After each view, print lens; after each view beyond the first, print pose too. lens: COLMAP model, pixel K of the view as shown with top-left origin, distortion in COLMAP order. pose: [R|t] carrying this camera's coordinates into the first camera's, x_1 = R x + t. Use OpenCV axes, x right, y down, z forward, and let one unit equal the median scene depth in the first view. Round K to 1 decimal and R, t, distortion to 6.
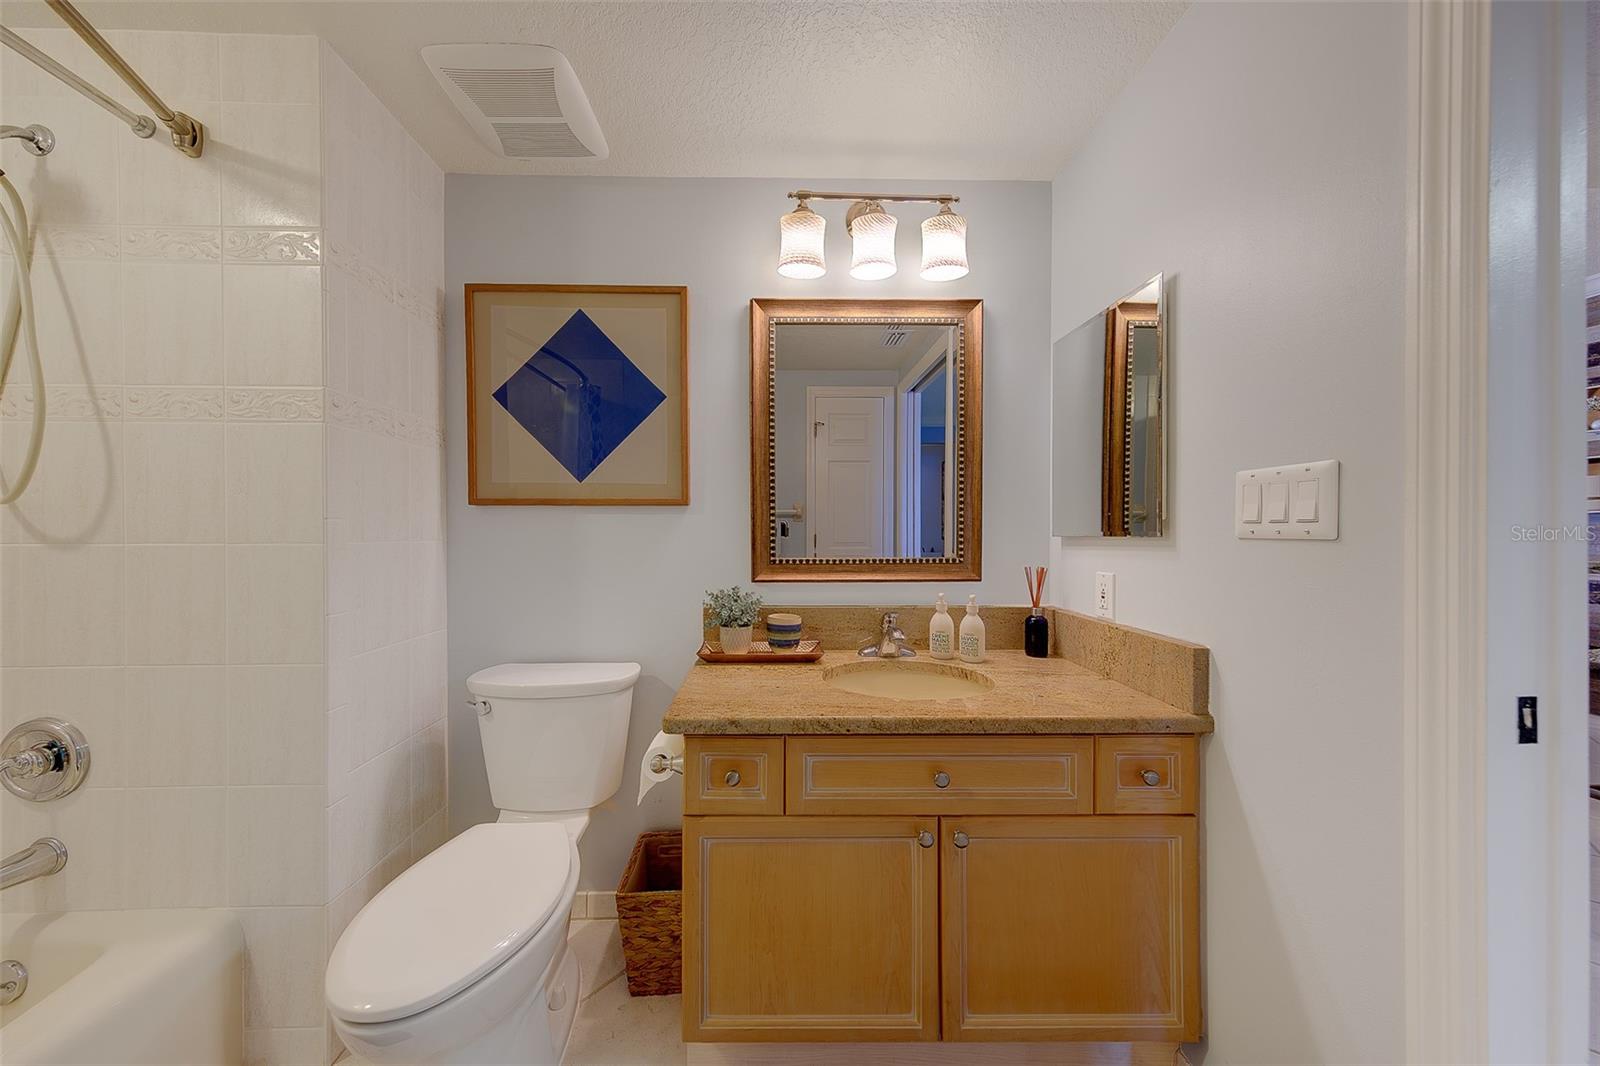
lens RADIAL K [[507.8, 0, 795.5], [0, 507.8, 534.6], [0, 0, 1]] dist [0.006609, 0.000000]
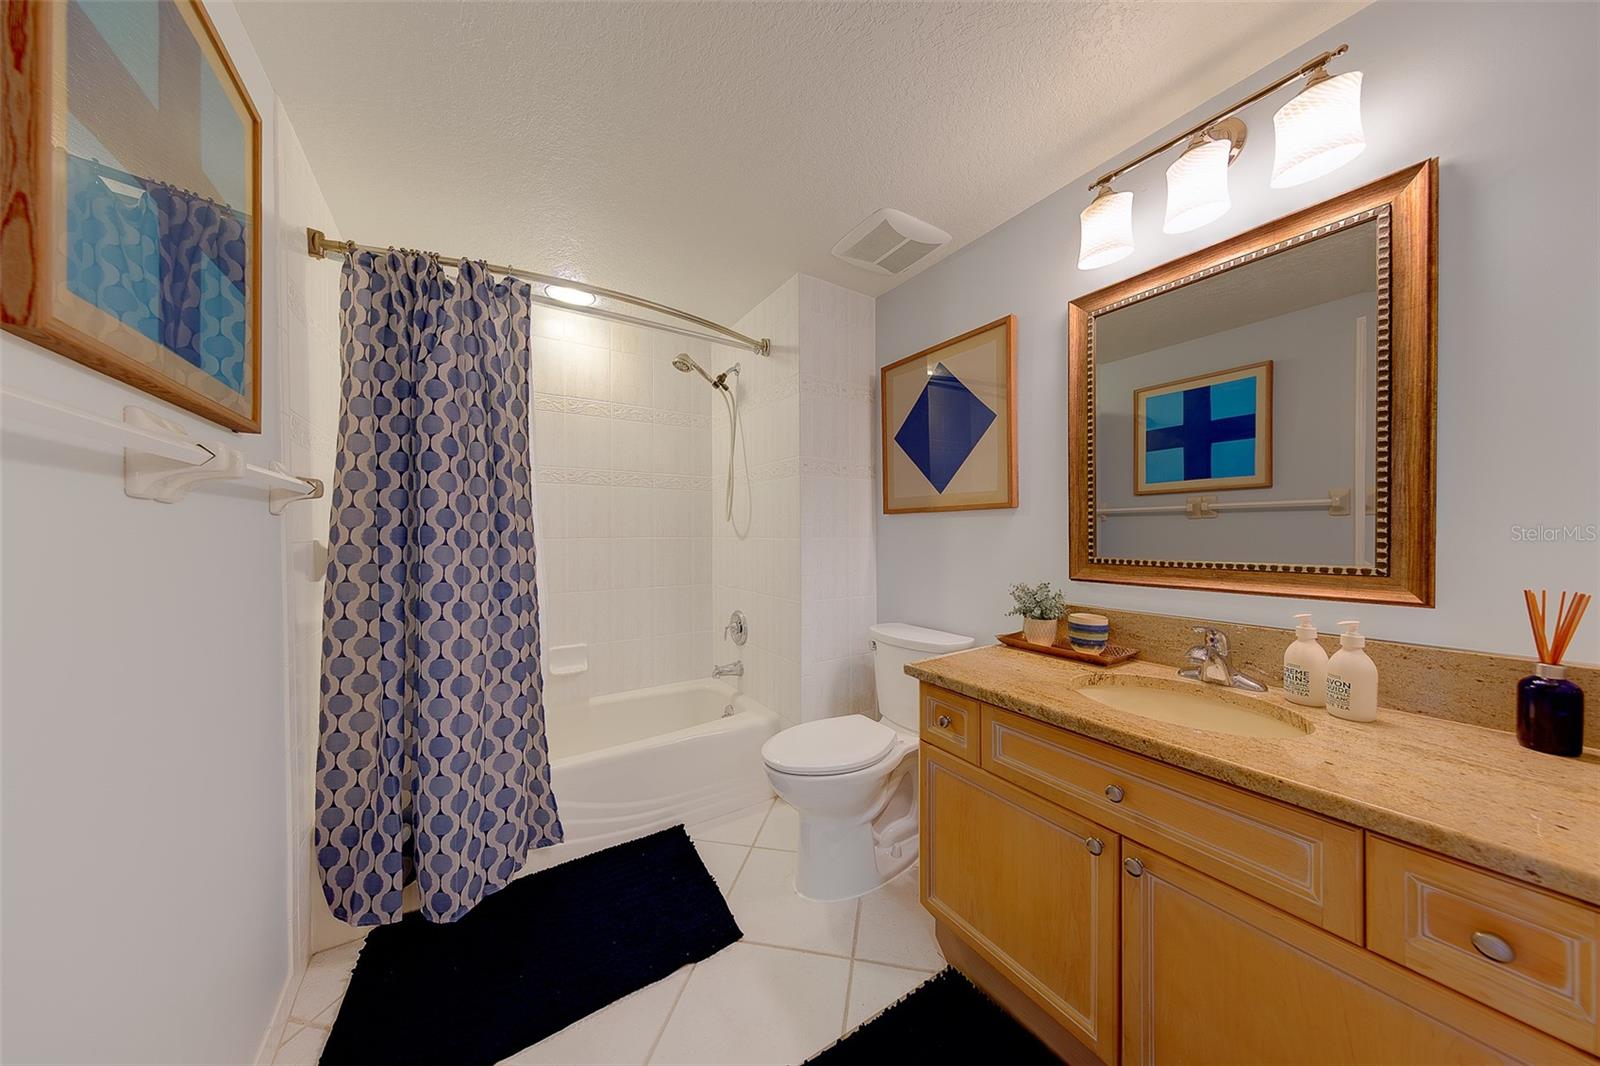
lens RADIAL K [[500.6, 0, 810.2], [0, 500.6, 538.1], [0, 0, 1]] dist [0.005096, -0.000050]
pose [[0.540769, 0.006445, -0.841147, 0.512161], [-0.000221, 0.999972, 0.007520, 0.002005], [0.841171, -0.003880, 0.540755, 0.019048]]
